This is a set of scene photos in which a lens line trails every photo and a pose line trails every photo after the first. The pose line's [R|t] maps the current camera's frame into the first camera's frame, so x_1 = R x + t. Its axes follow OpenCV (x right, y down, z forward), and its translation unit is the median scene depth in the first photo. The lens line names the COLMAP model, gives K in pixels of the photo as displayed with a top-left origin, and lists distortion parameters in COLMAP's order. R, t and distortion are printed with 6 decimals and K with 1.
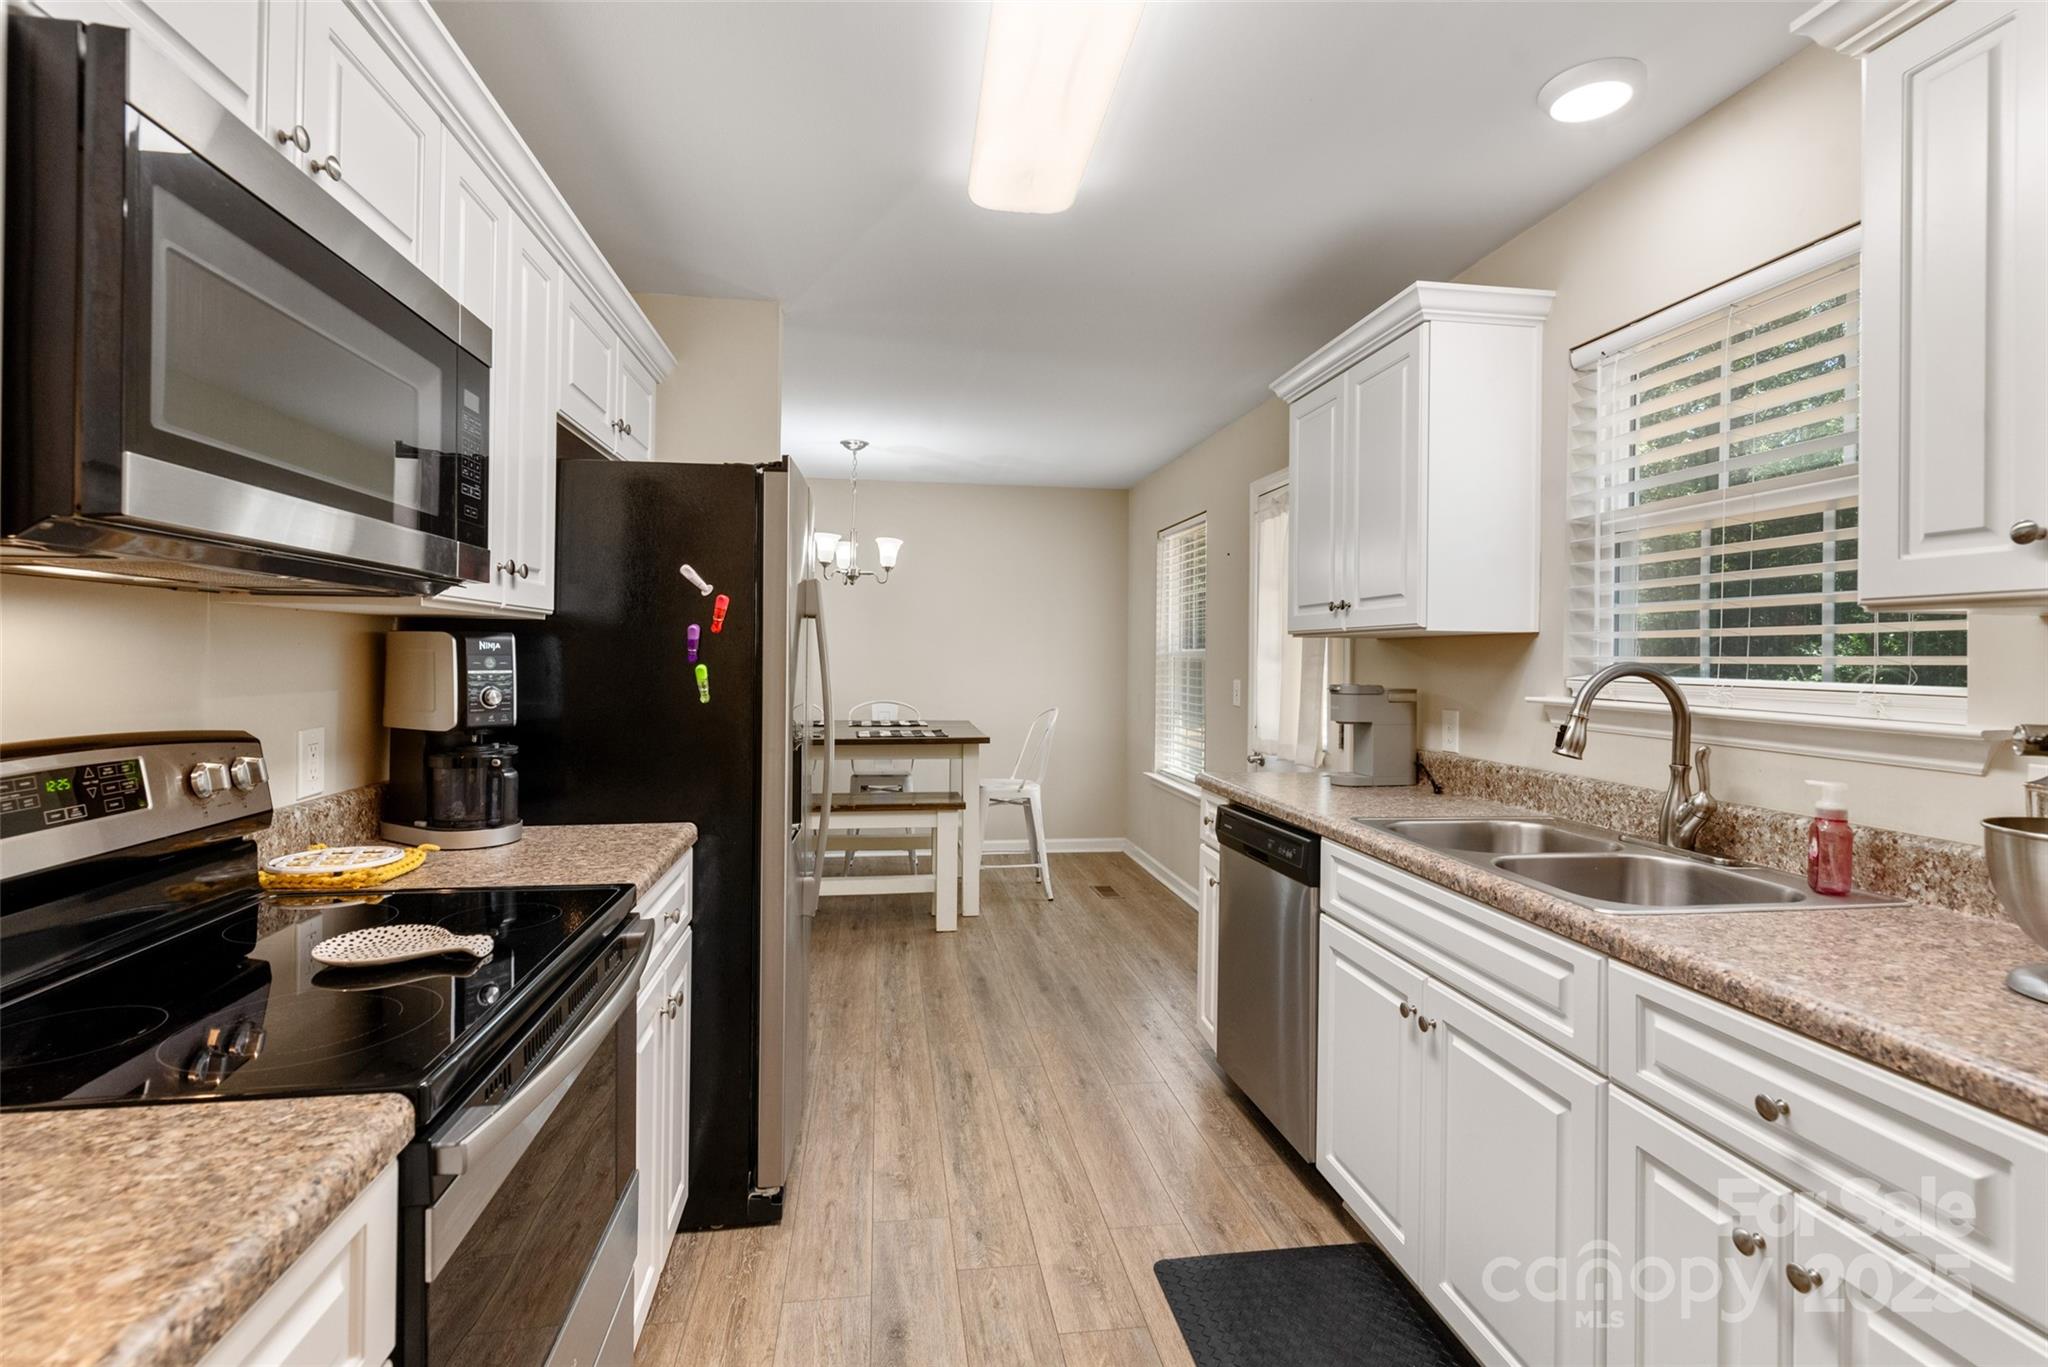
lens RADIAL K [[956.1, 0, 1014.8], [0, 956.1, 661.1], [0, 0, 1]] dist [0.003039, -0.000535]
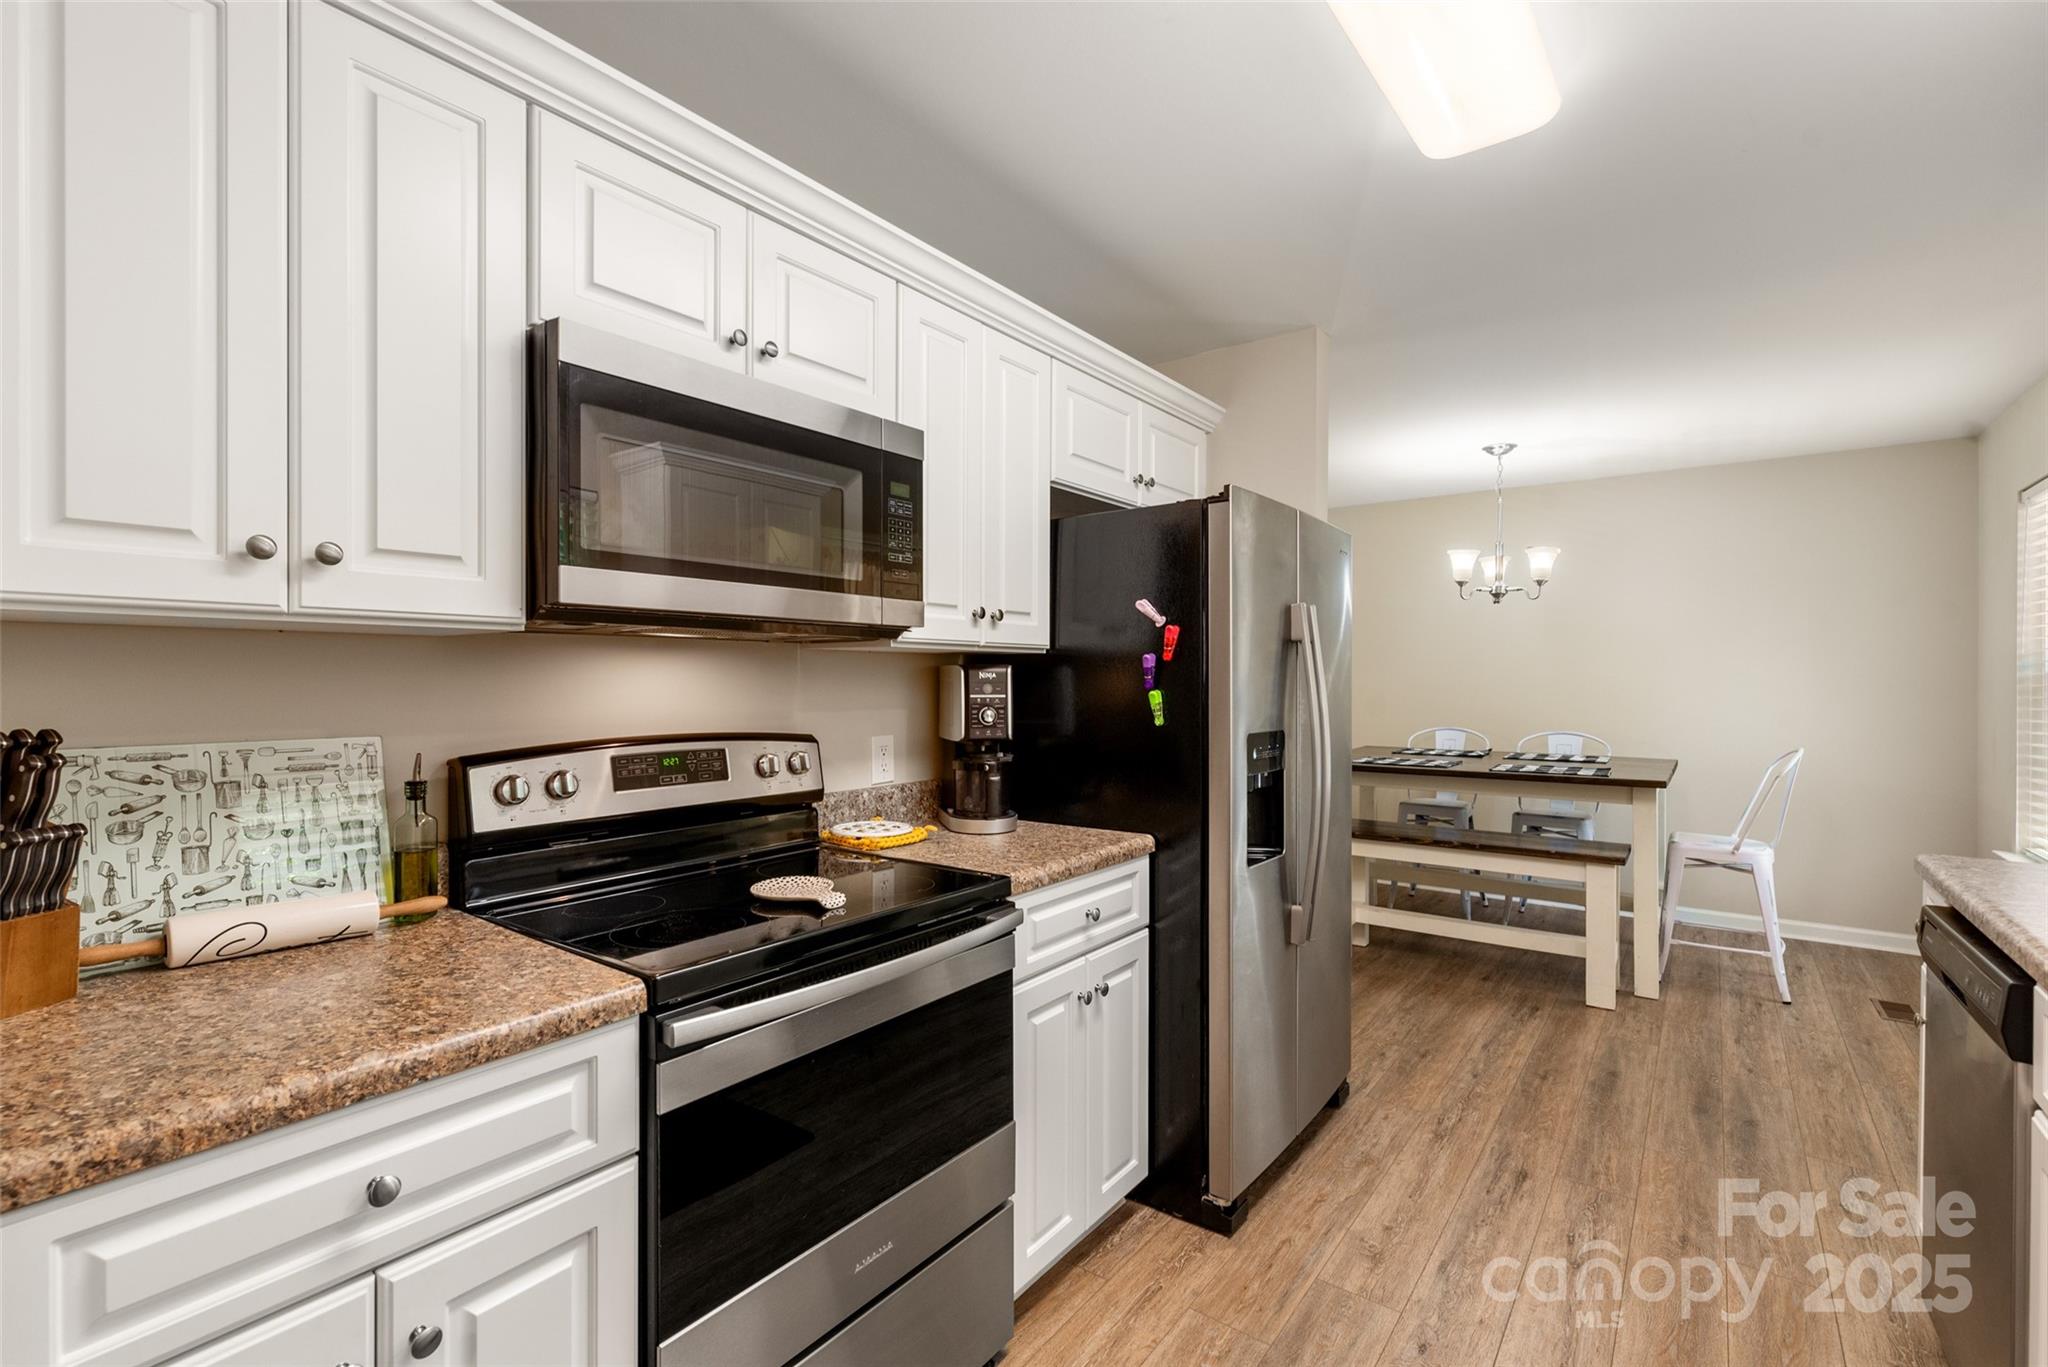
lens RADIAL K [[888.2, 0, 962.0], [0, 888.2, 688.2], [0, 0, 1]] dist [0.000716, -0.000745]
pose [[0.702416, -0.001779, -0.711764, 0.234960], [0.002231, 0.999997, -0.000299, 0.001020], [0.711763, -0.001378, 0.702418, 0.133784]]
